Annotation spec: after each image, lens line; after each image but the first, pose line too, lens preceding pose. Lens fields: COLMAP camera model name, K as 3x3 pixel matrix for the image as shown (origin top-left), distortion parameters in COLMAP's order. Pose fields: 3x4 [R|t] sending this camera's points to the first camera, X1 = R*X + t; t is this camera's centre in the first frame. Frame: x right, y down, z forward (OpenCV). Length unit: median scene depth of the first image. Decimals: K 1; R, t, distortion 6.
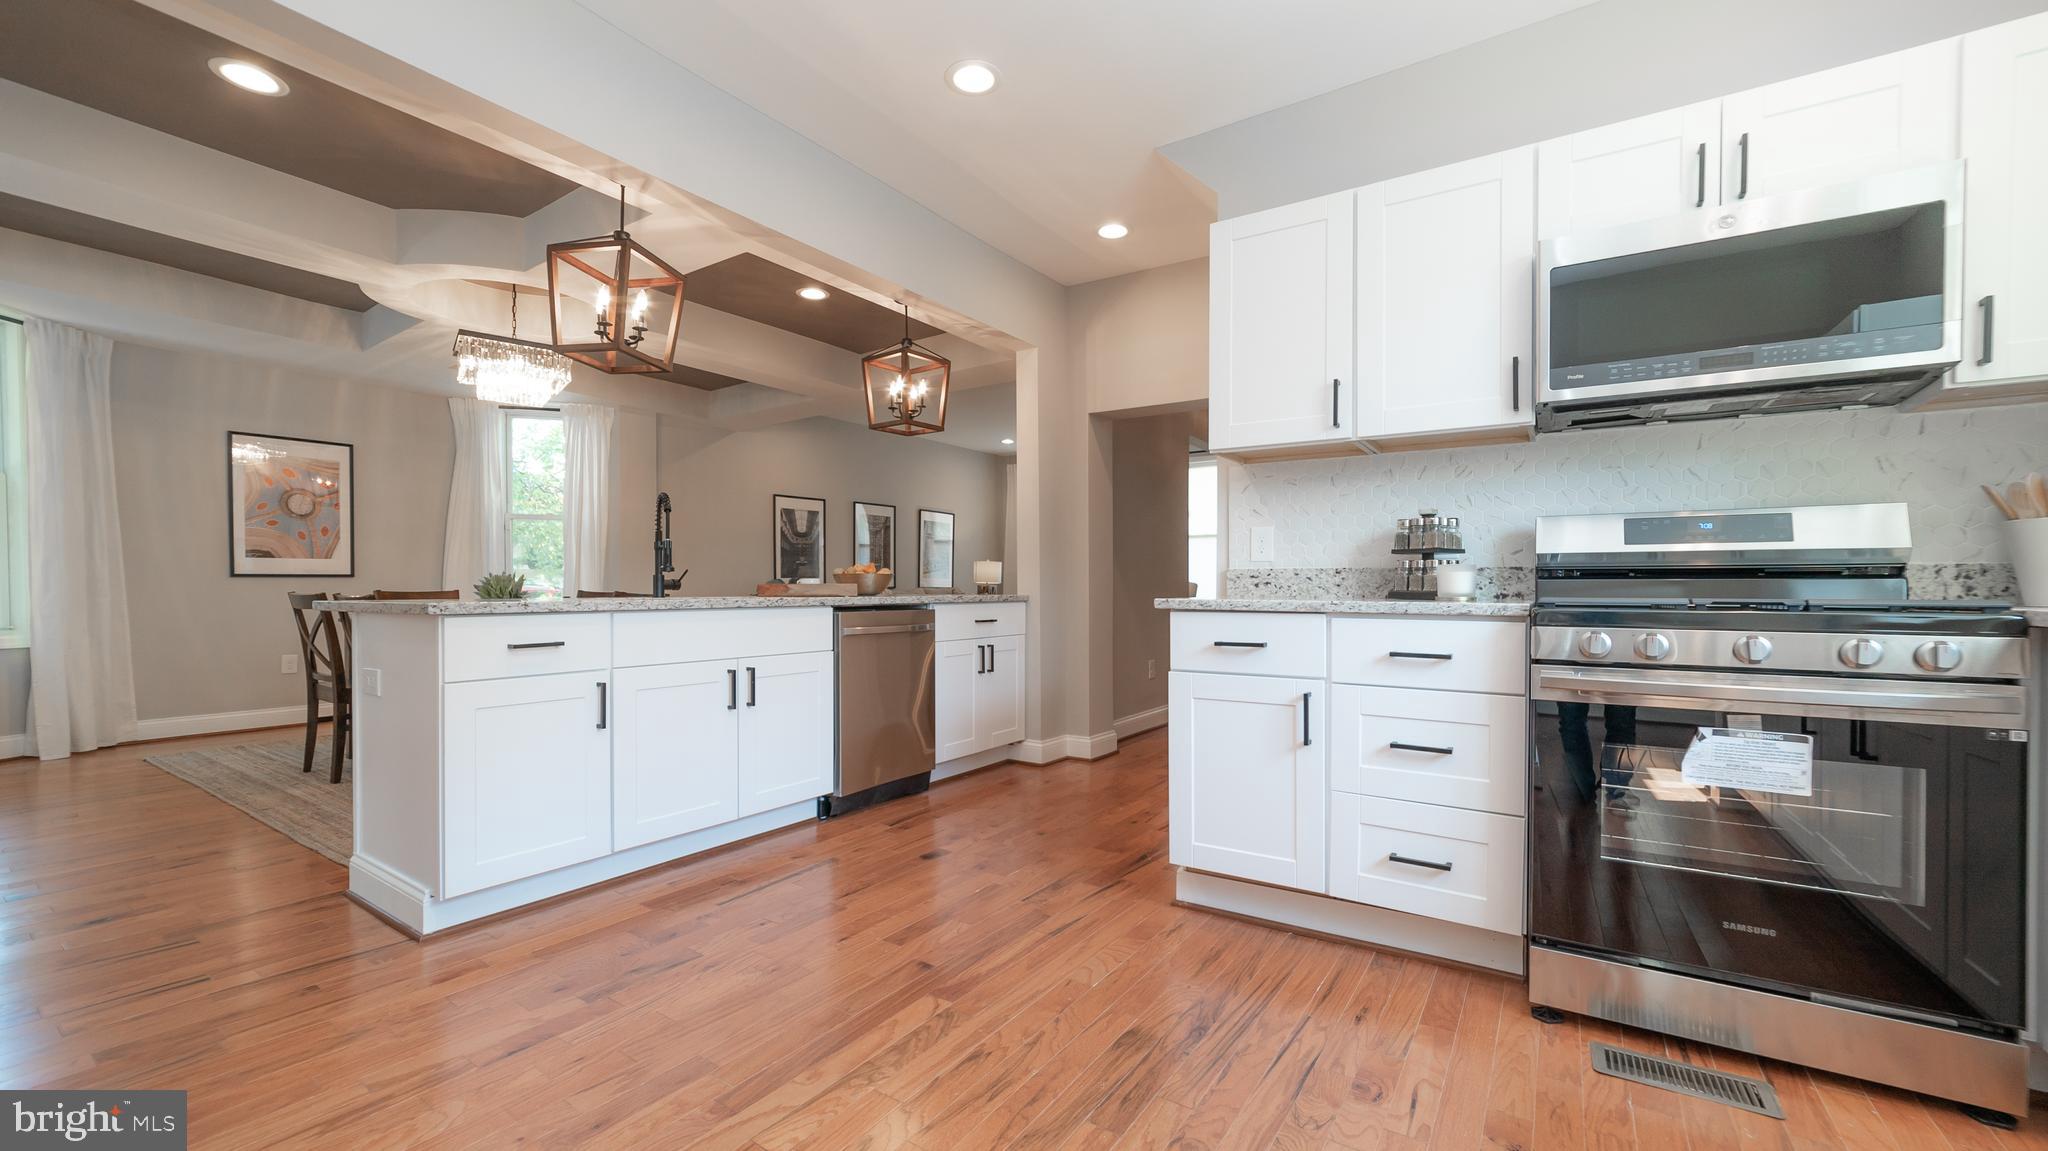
lens RADIAL K [[799.4, 0, 1022.1], [0, 799.4, 591.5], [0, 0, 1]] dist [-0.014109, 0.010700]
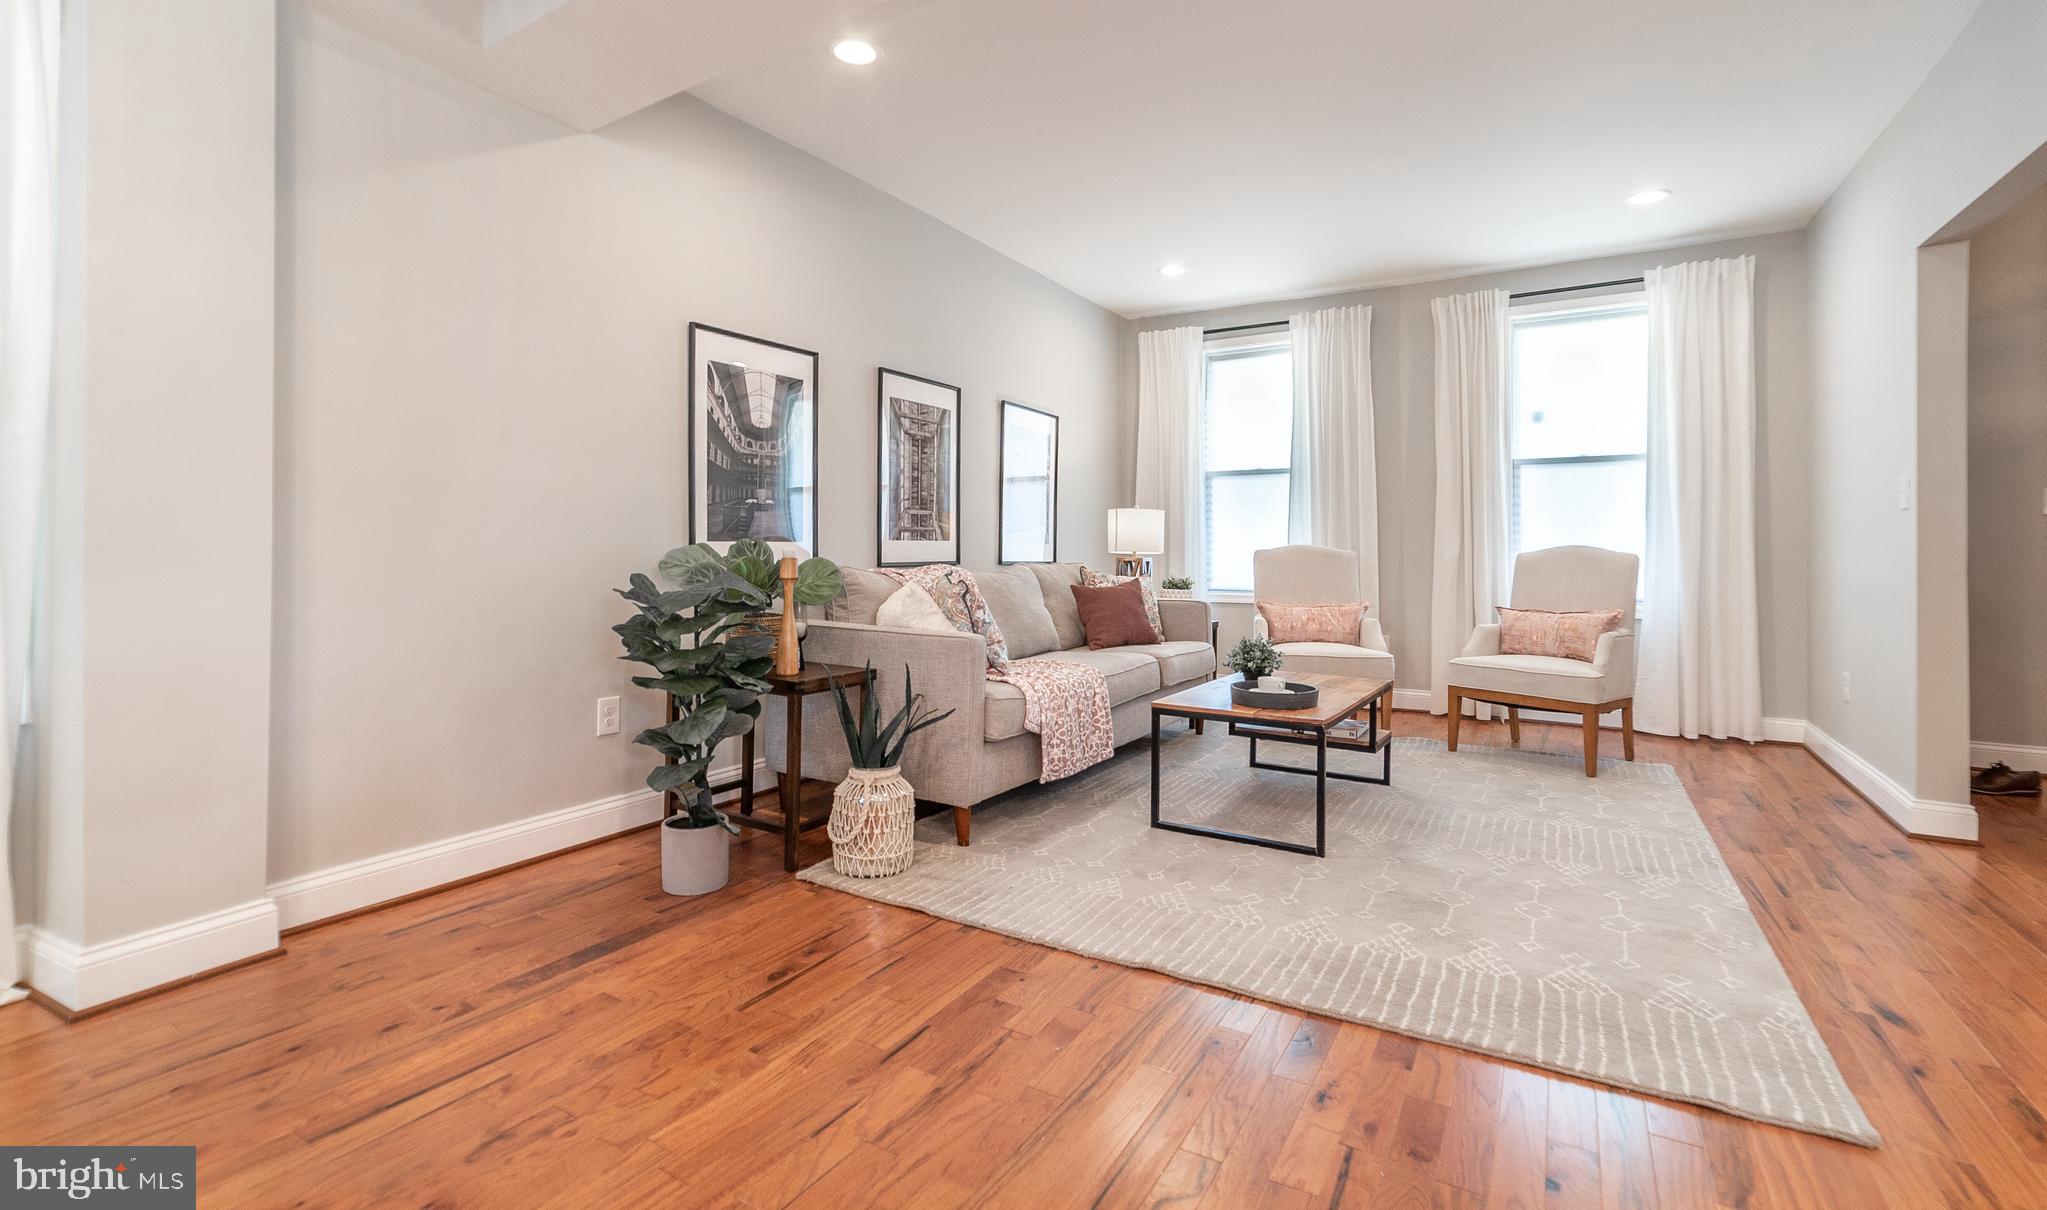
lens RADIAL K [[852.8, 0, 995.3], [0, 852.8, 537.6], [0, 0, 1]] dist [-0.000965, 0.007485]
pose [[0.999899, -0.000369, 0.014192, -0.248095], [0.000736, 0.999665, -0.025874, -0.011021], [-0.014178, 0.025882, 0.999564, 0.861648]]
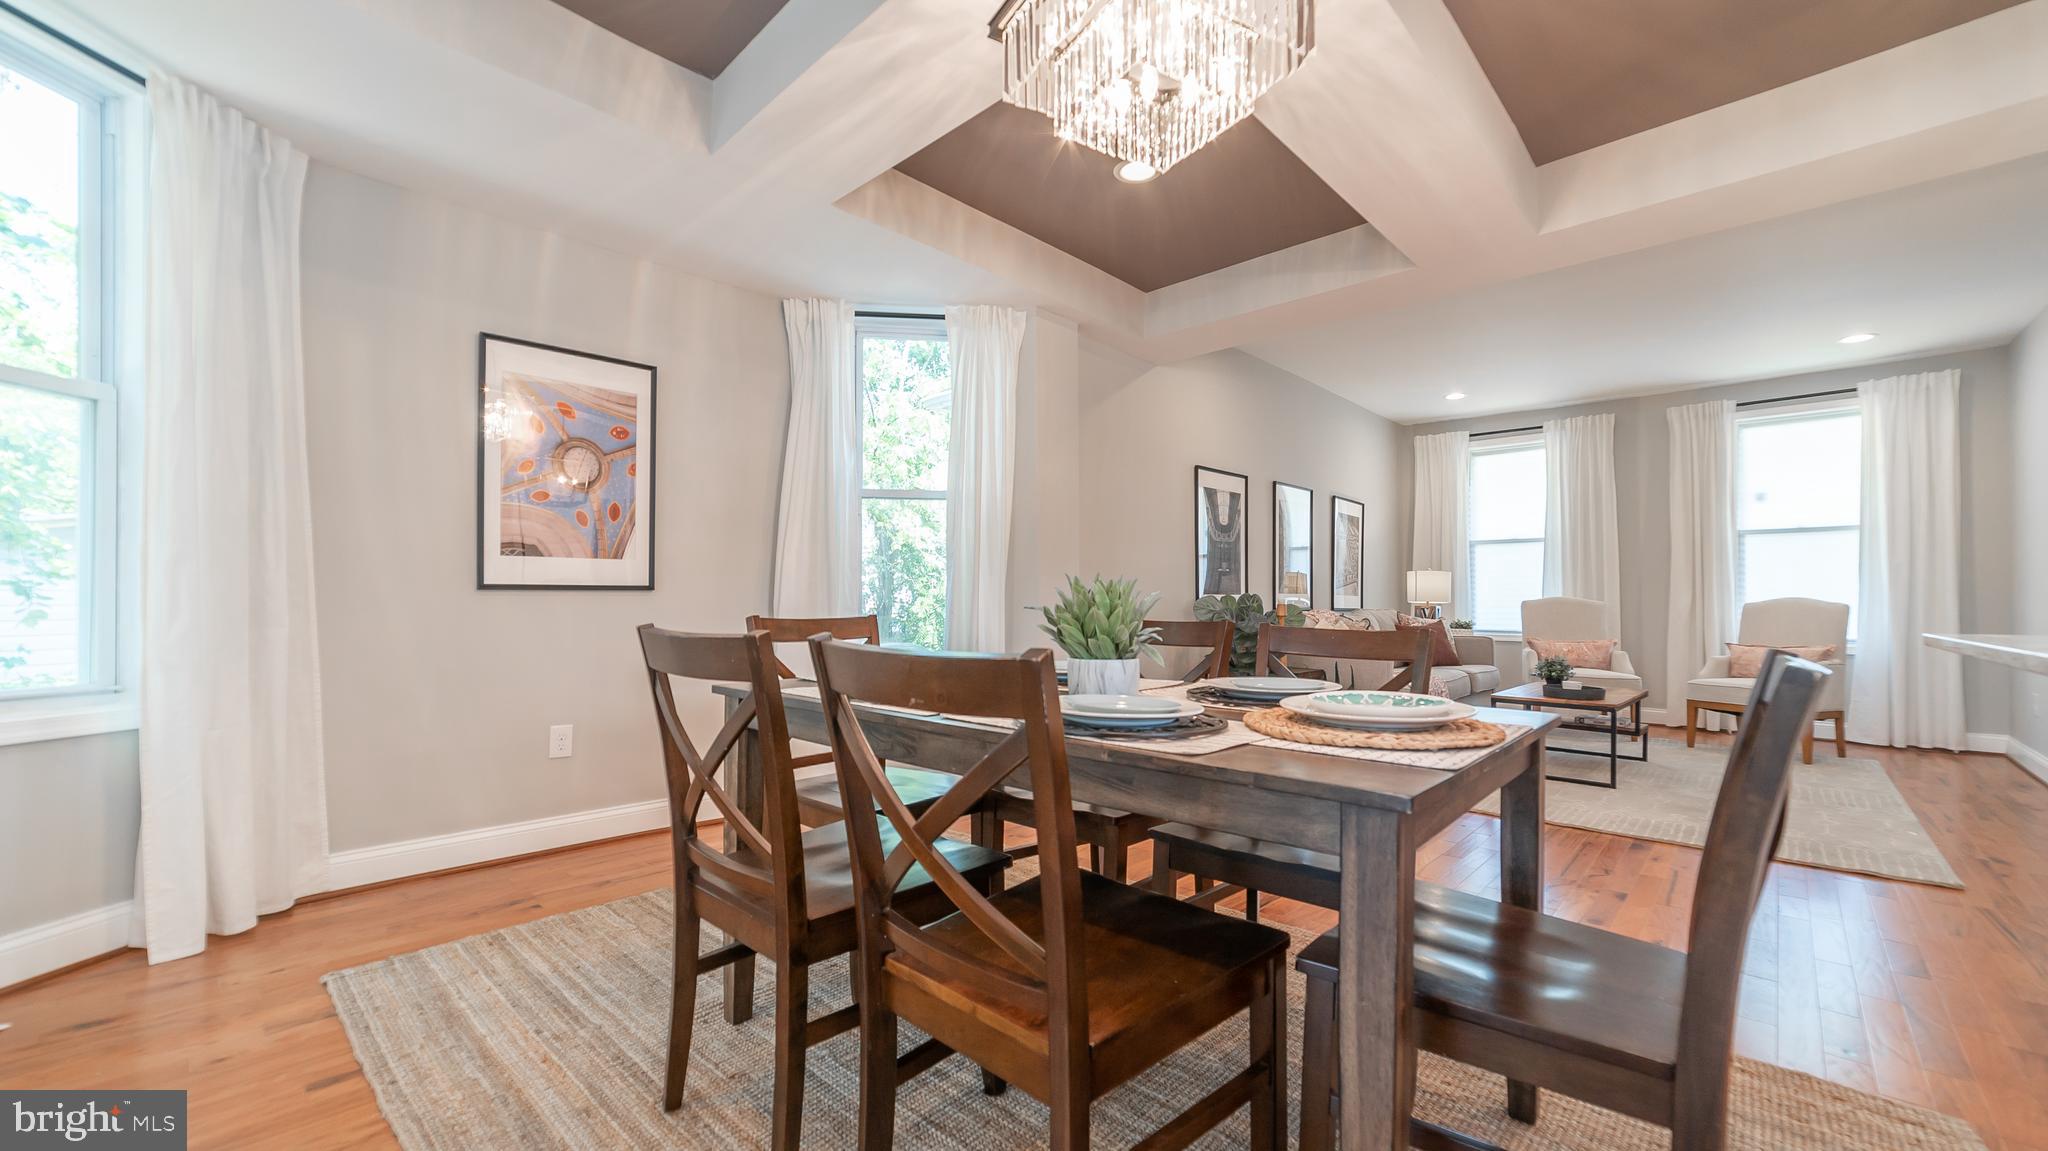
lens RADIAL K [[799.4, 0, 1022.1], [0, 799.4, 591.5], [0, 0, 1]] dist [-0.014109, 0.010700]
pose [[0.987251, -0.001323, -0.159166, -0.507809], [-0.002517, 0.999711, -0.023919, -0.004191], [0.159152, 0.024015, 0.986962, 0.489220]]
